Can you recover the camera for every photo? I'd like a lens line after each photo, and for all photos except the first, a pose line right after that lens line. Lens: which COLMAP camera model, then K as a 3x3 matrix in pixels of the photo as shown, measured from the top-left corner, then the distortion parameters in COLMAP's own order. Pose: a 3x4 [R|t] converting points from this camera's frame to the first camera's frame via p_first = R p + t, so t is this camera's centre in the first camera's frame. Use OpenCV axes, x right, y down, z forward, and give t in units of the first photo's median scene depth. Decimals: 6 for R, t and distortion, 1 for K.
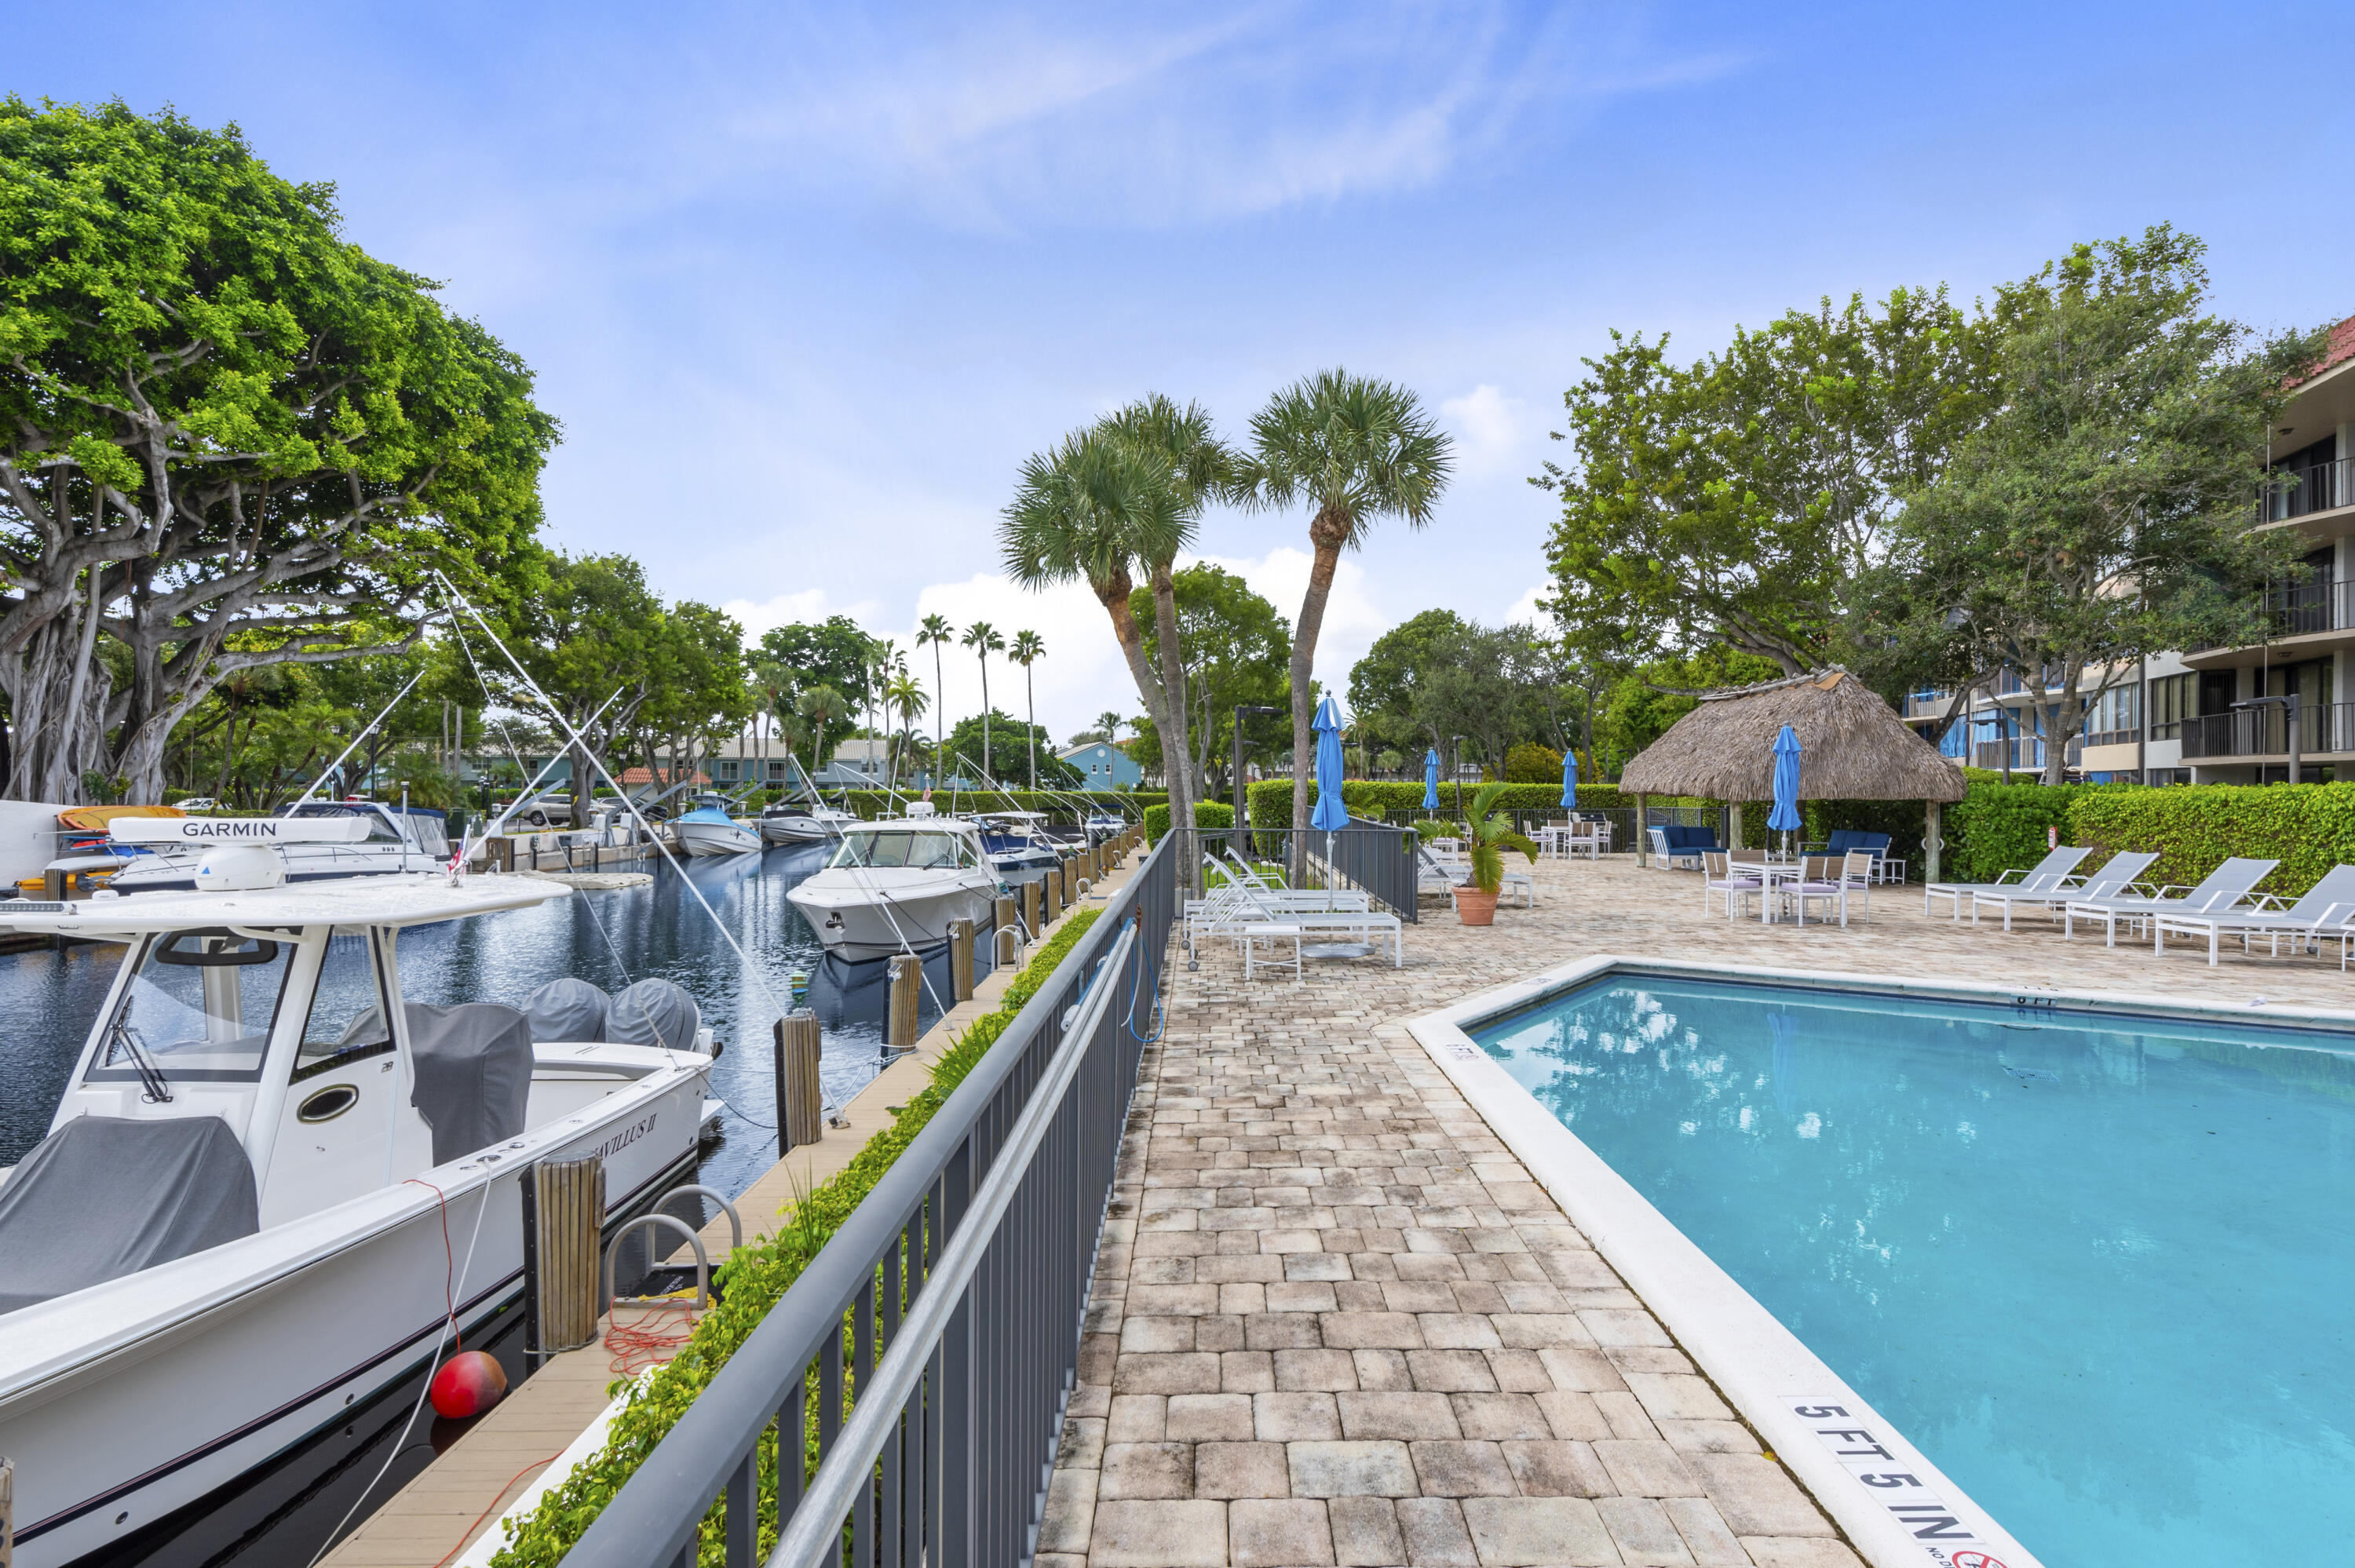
lens RADIAL K [[1127.5, 0, 1182.5], [0, 1127.5, 799.1], [0, 0, 1]] dist [0.001956, -0.000272]
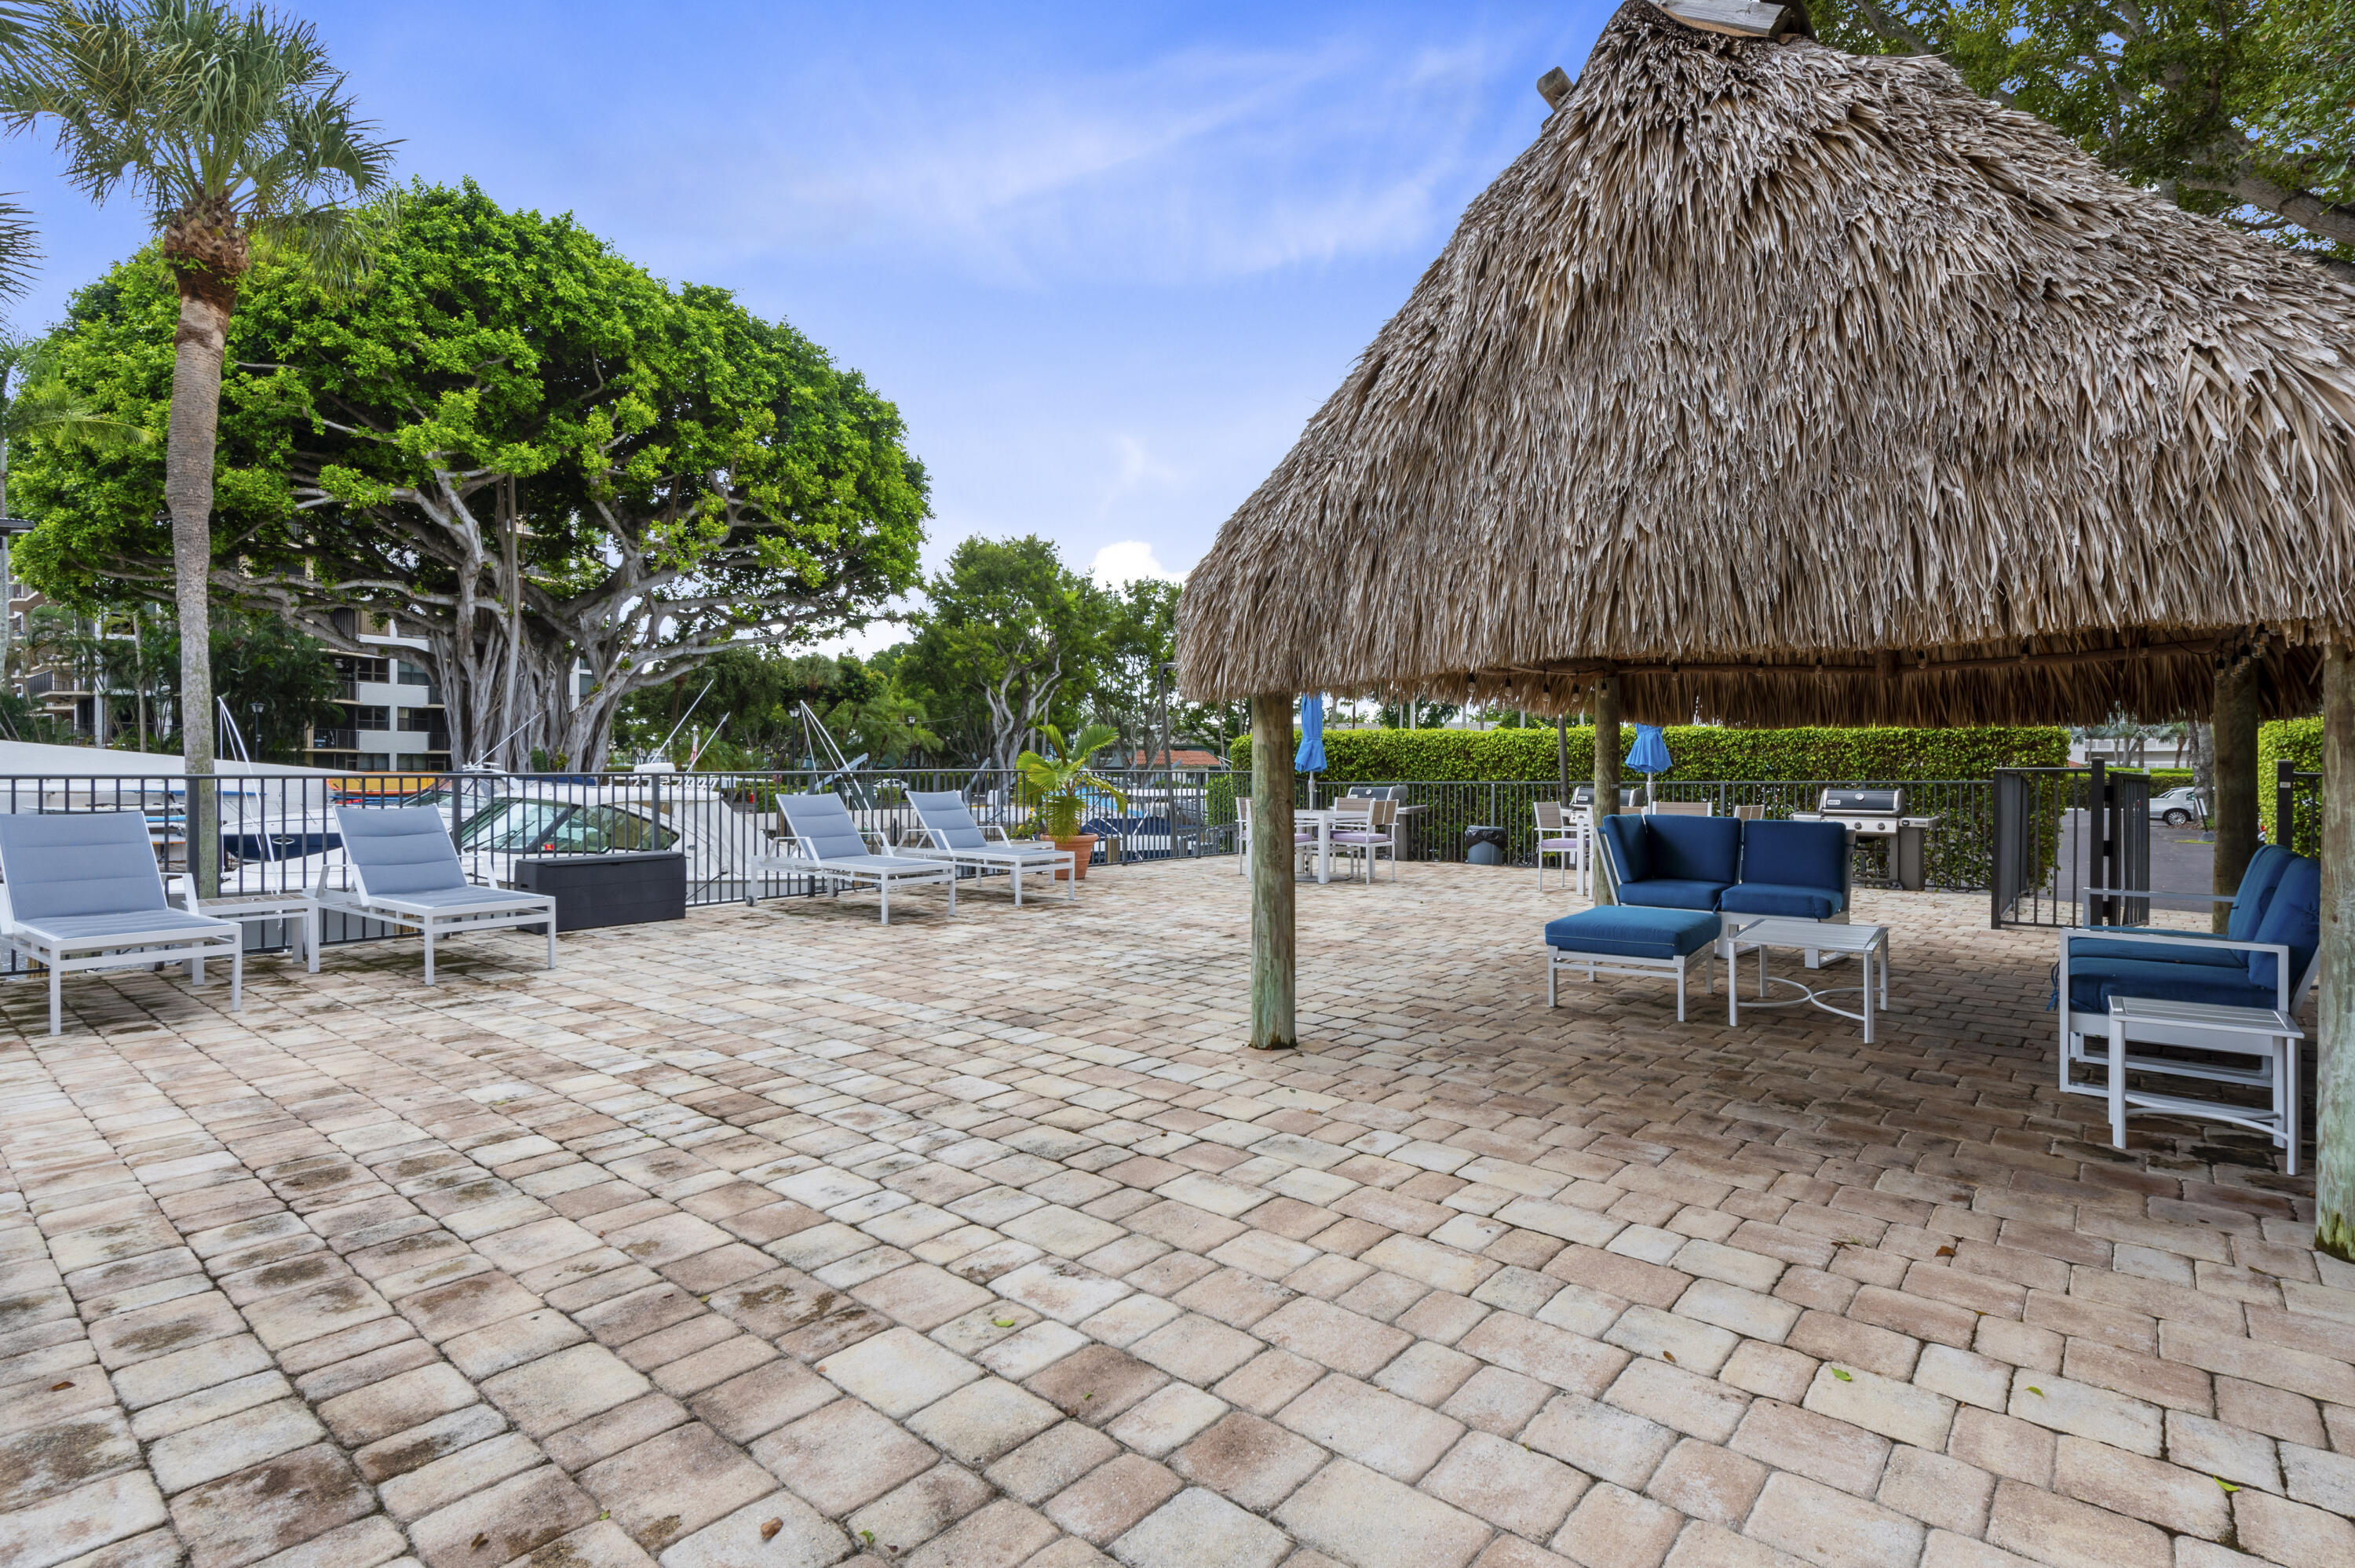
lens RADIAL K [[1127.5, 0, 1189.5], [0, 1127.5, 789.4], [0, 0, 1]] dist [0.001956, -0.000272]
pose [[0.781254, 0.000044, -0.624213, 0.397326], [-0.005726, 0.999958, -0.007096, 0.026547], [0.624187, 0.009118, 0.781222, 0.486272]]
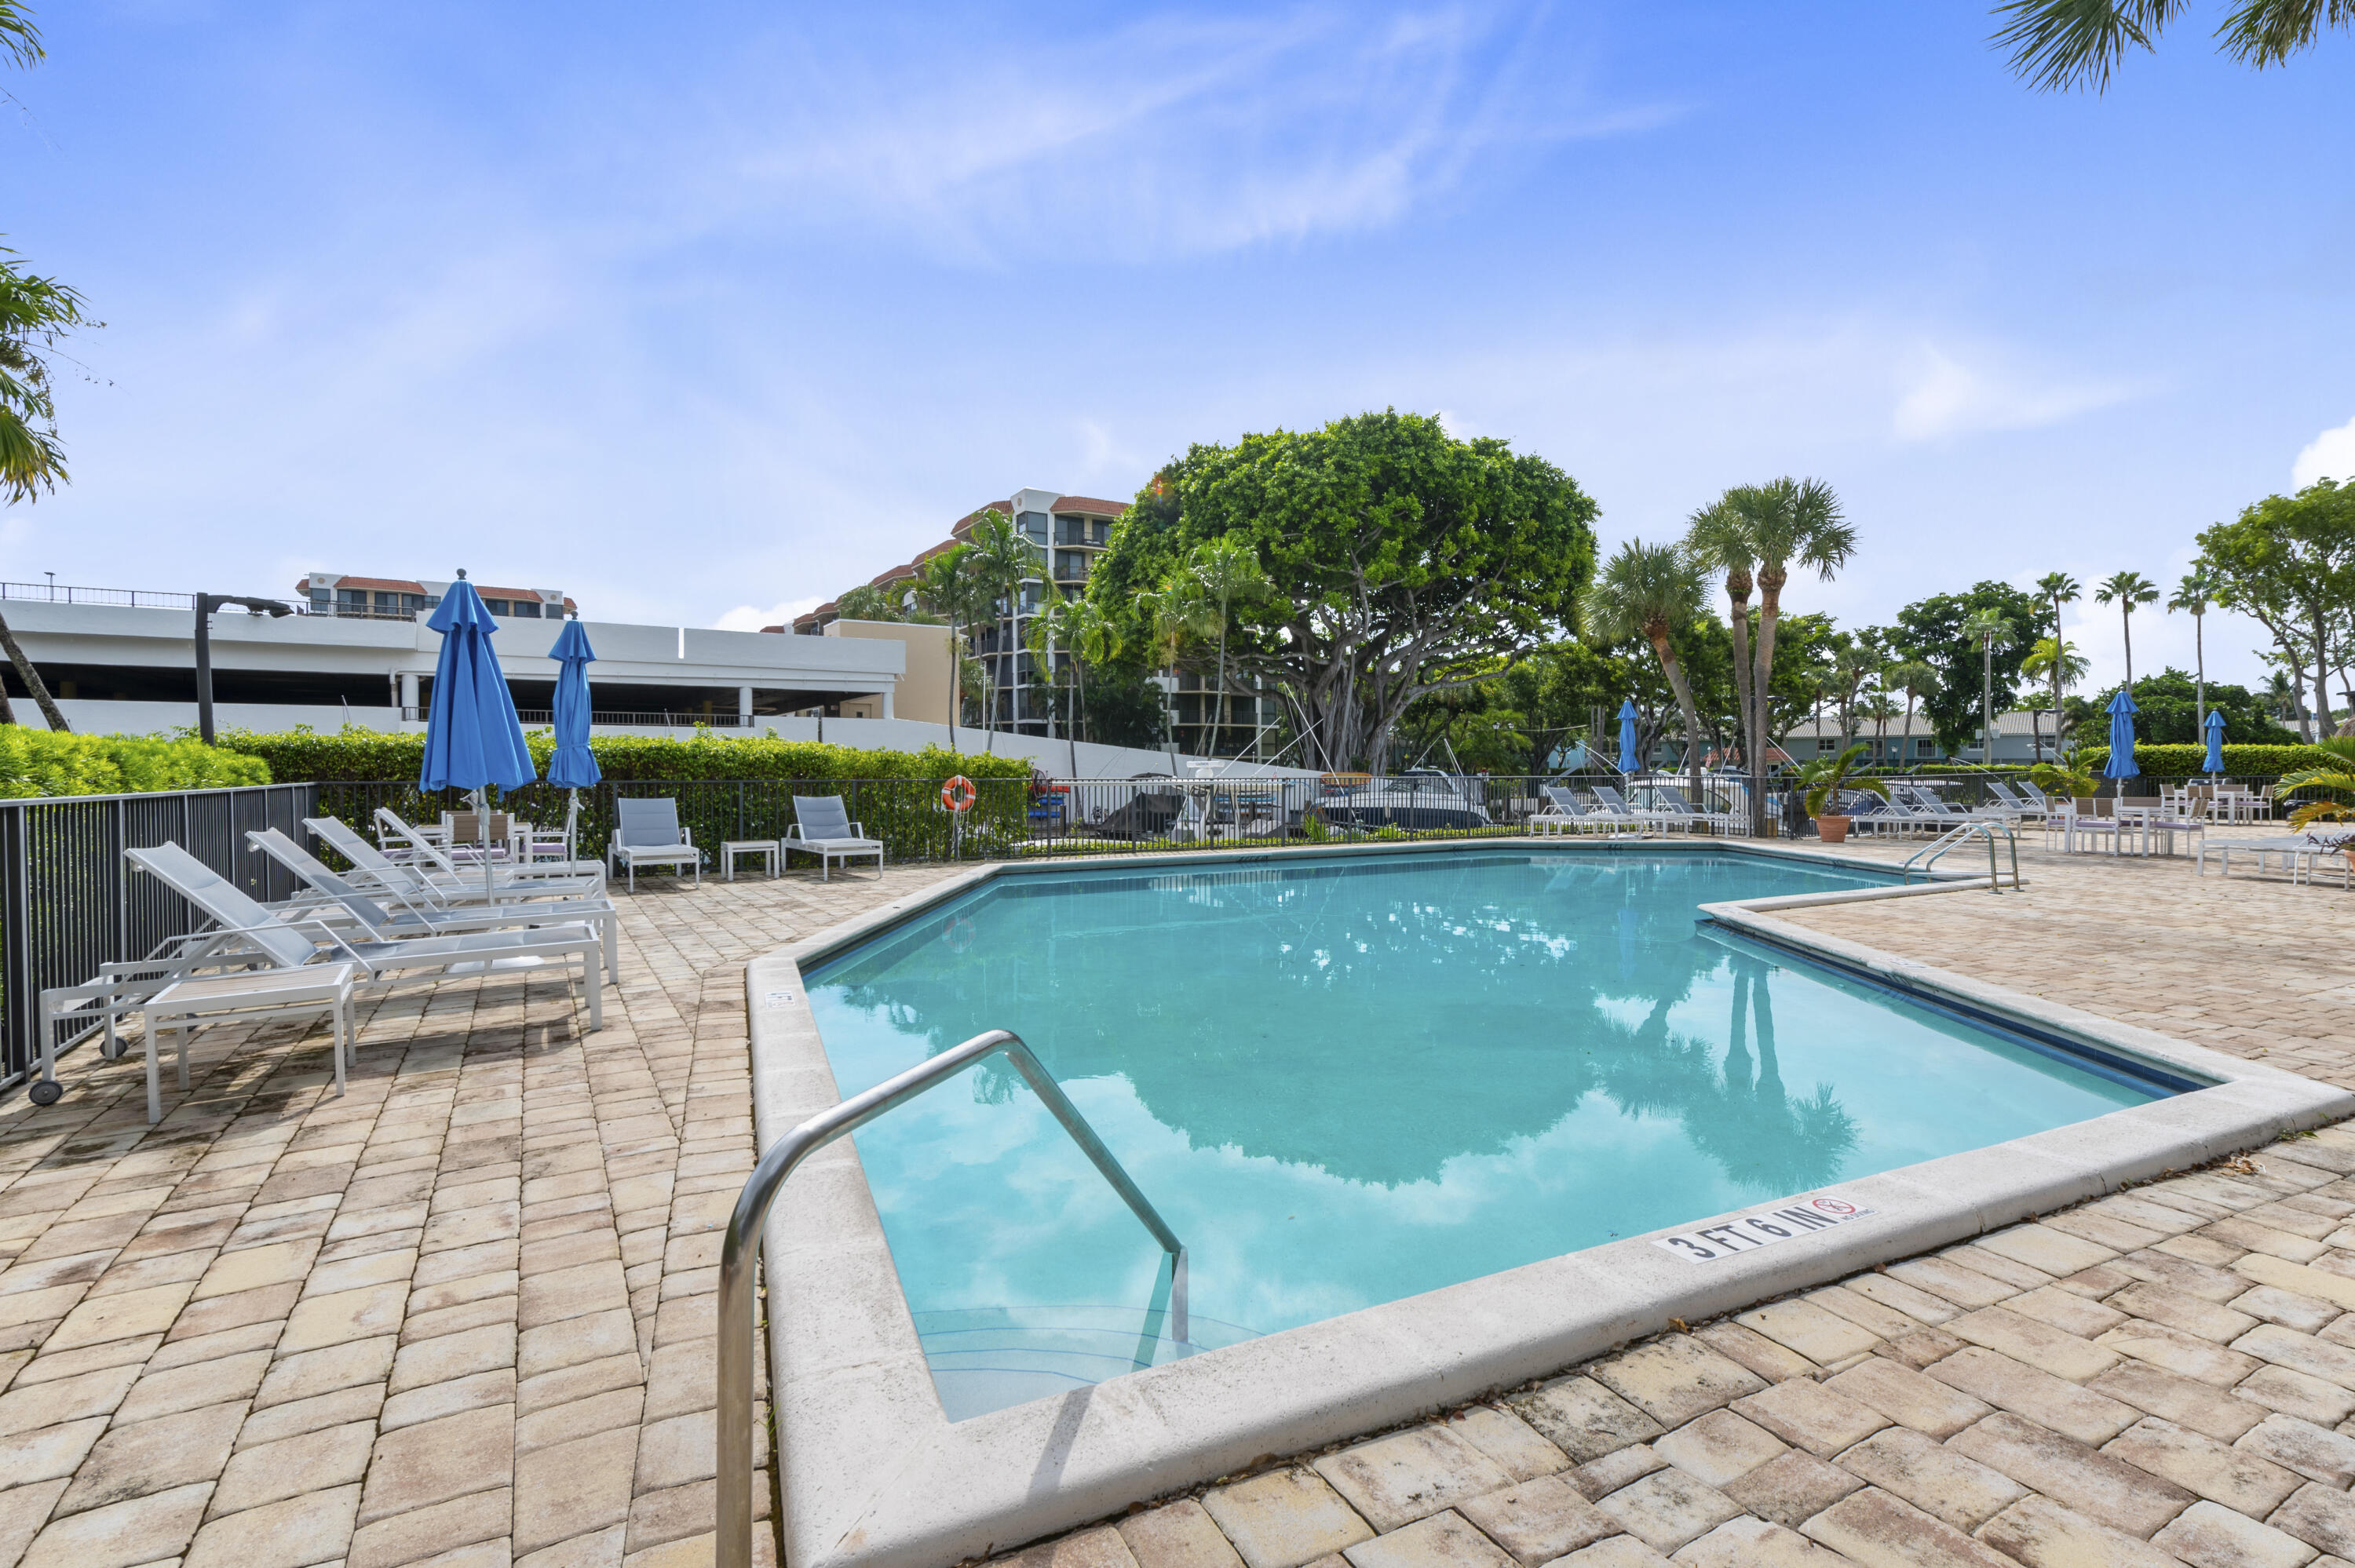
lens RADIAL K [[1127.5, 0, 1189.9], [0, 1127.5, 780.4], [0, 0, 1]] dist [0.001956, -0.000272]
pose [[0.532198, 0.001433, -0.846619, 0.485519], [-0.002107, 0.999998, 0.000369, 0.017605], [0.846617, 0.001588, 0.532200, -0.233809]]
